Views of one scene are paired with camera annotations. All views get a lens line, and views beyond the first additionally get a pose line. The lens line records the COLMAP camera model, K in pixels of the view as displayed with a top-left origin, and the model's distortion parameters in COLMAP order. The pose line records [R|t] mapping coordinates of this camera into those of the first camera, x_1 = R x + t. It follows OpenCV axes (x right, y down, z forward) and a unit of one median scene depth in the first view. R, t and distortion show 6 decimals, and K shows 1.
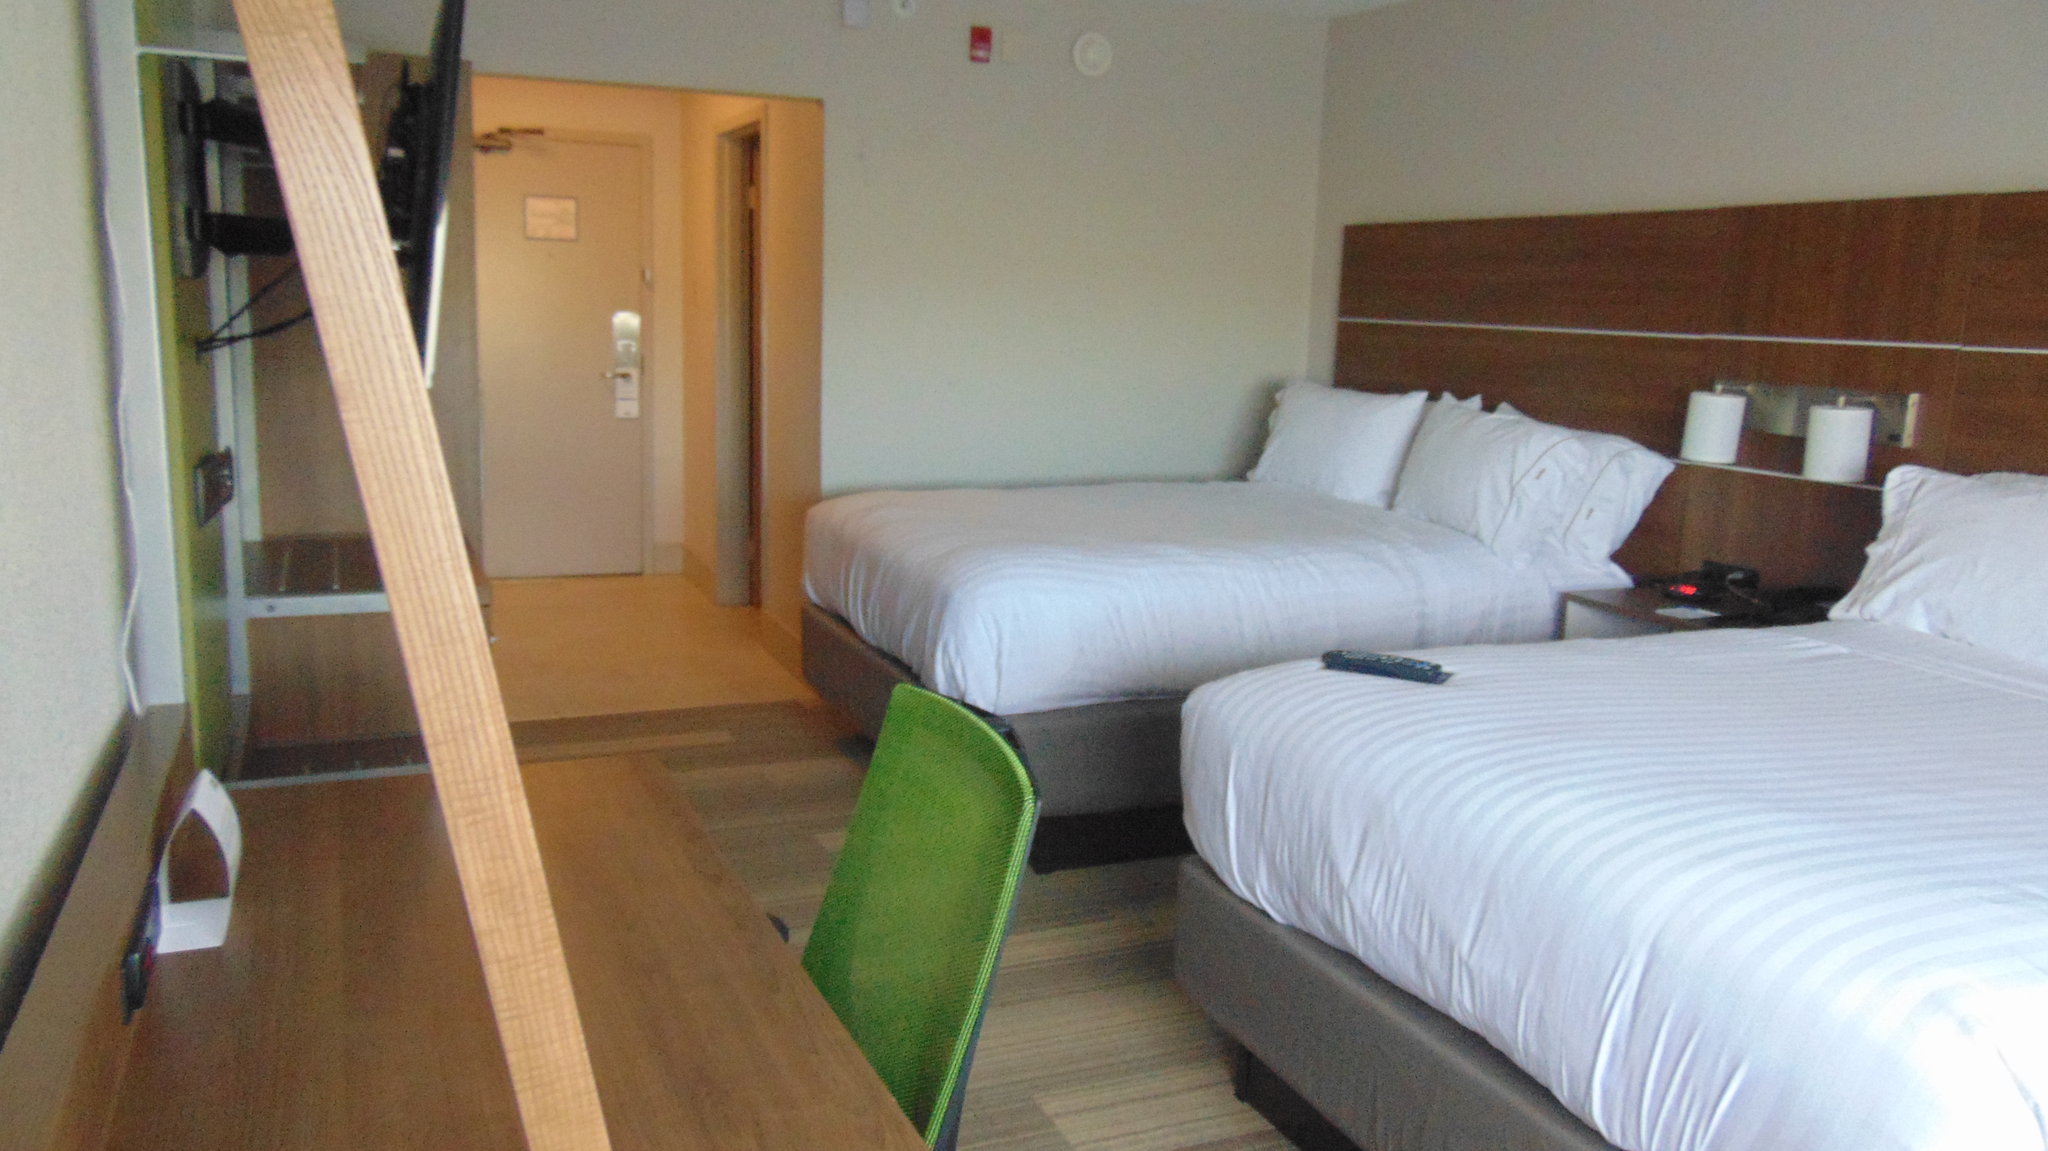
lens RADIAL K [[1536.0, 0, 1020.0], [0, 1536.0, 562.4], [0, 0, 1]] dist [-0.037783, 0.081743]
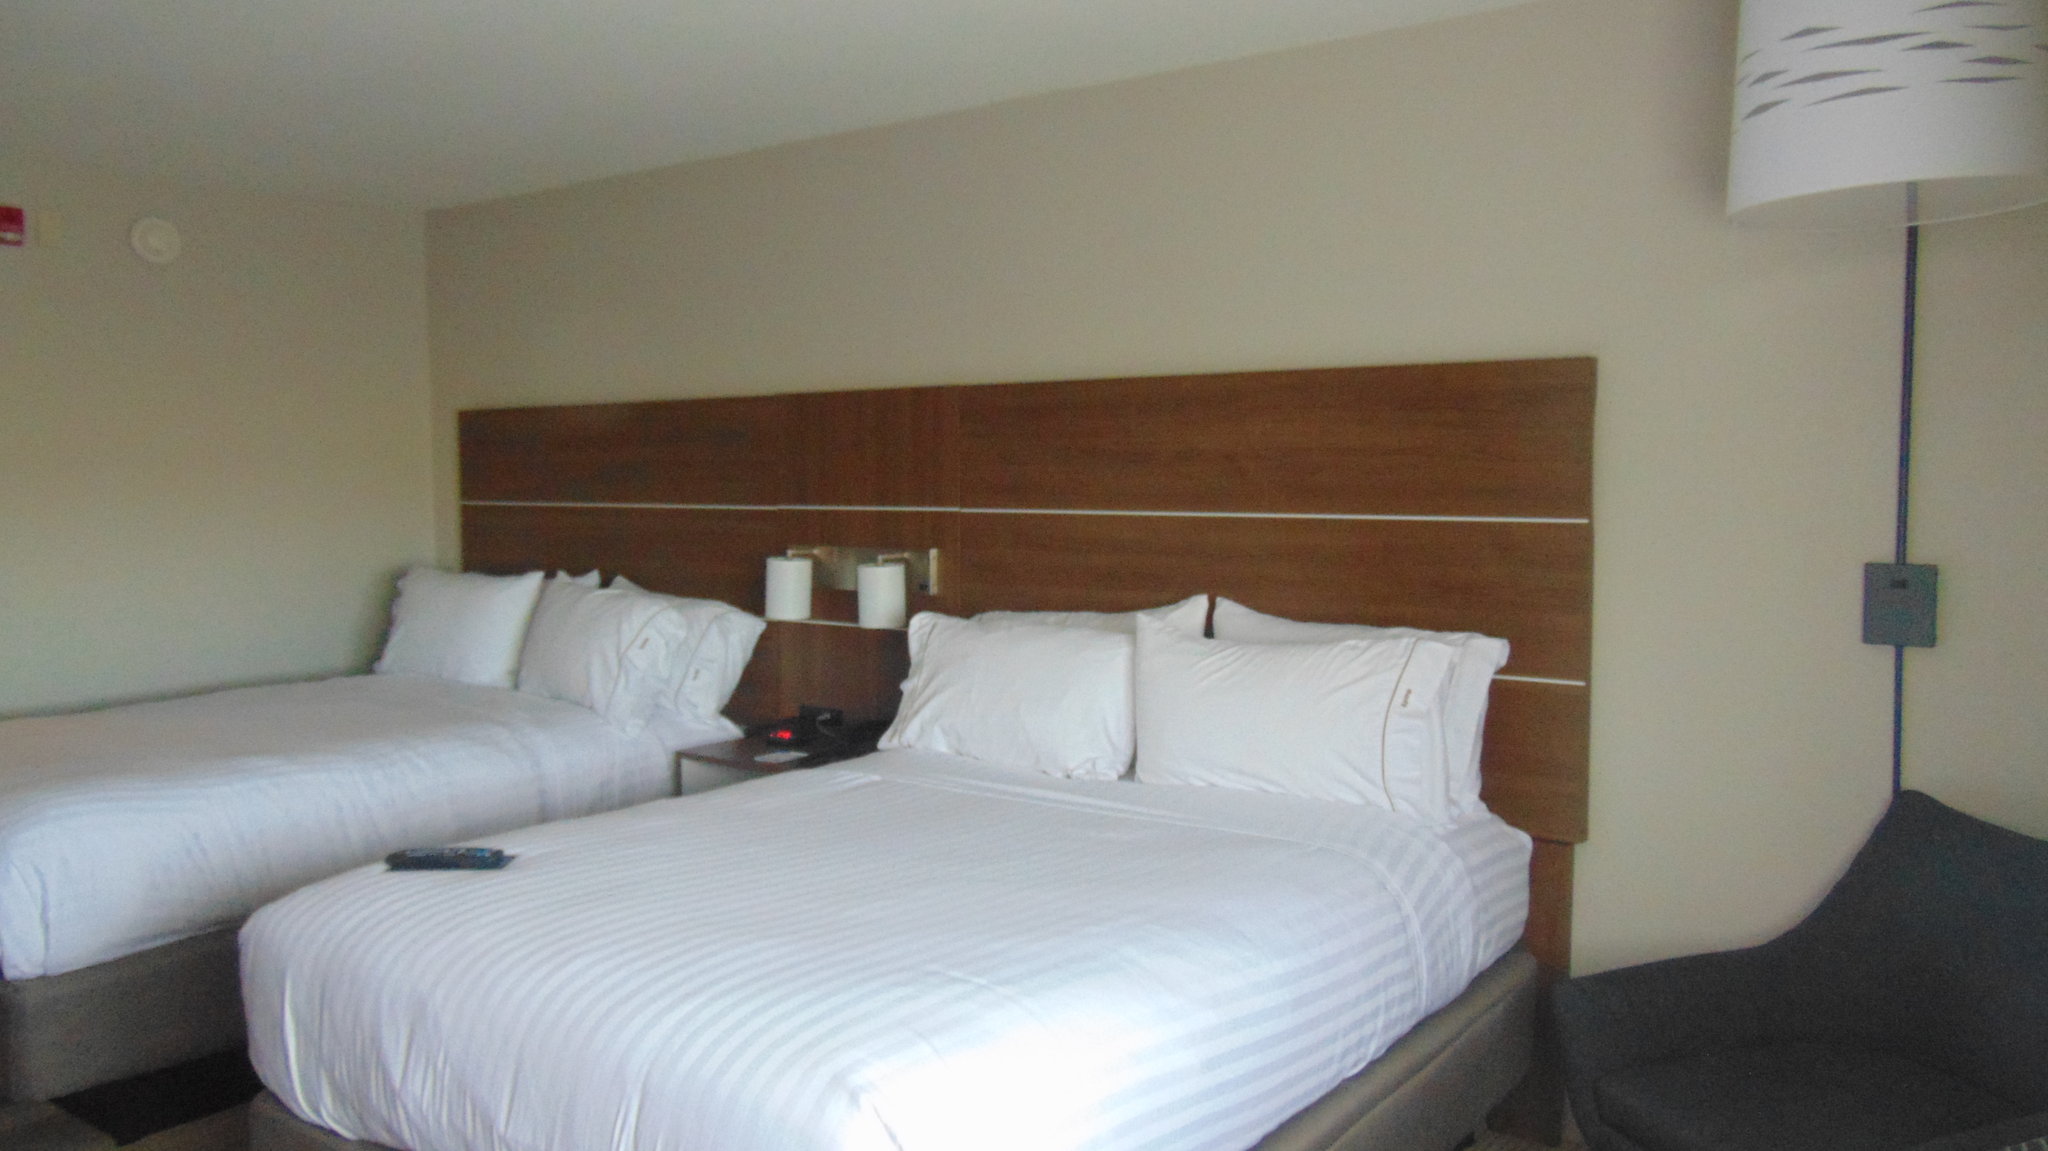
lens RADIAL K [[1536.0, 0, 1020.0], [0, 1536.0, 562.4], [0, 0, 1]] dist [-0.037783, 0.081743]
pose [[0.874213, -0.072725, 0.480065, 0.067445], [0.120626, 0.990252, -0.069651, -0.008518], [-0.470320, 0.118798, 0.874463, -0.074759]]
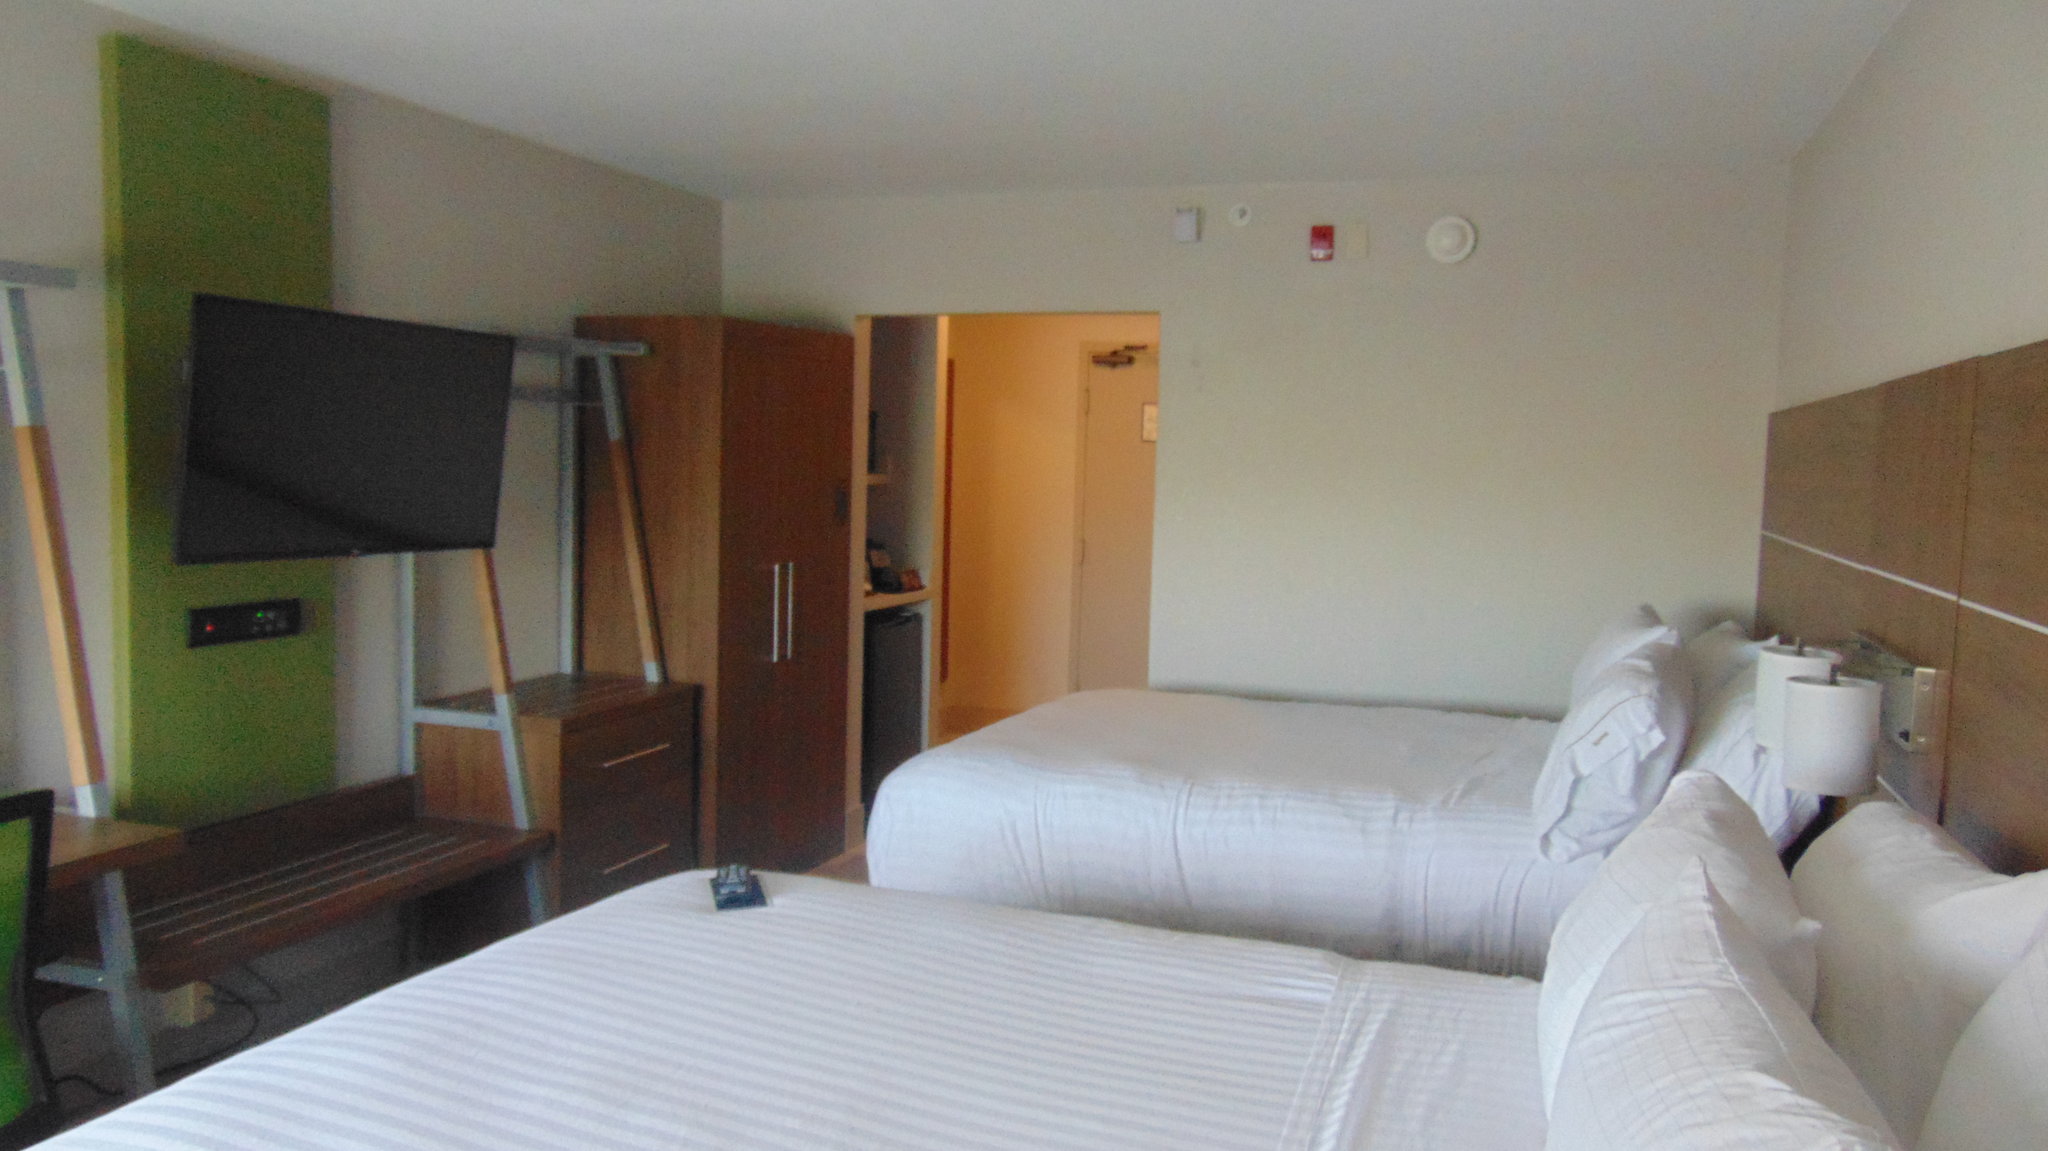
lens RADIAL K [[1536.0, 0, 1020.0], [0, 1536.0, 562.4], [0, 0, 1]] dist [-0.037783, 0.081743]
pose [[0.733615, 0.037806, -0.678513, 0.726976], [-0.120115, 0.989945, -0.074712, -0.060195], [0.668866, 0.136309, 0.730779, 0.271409]]
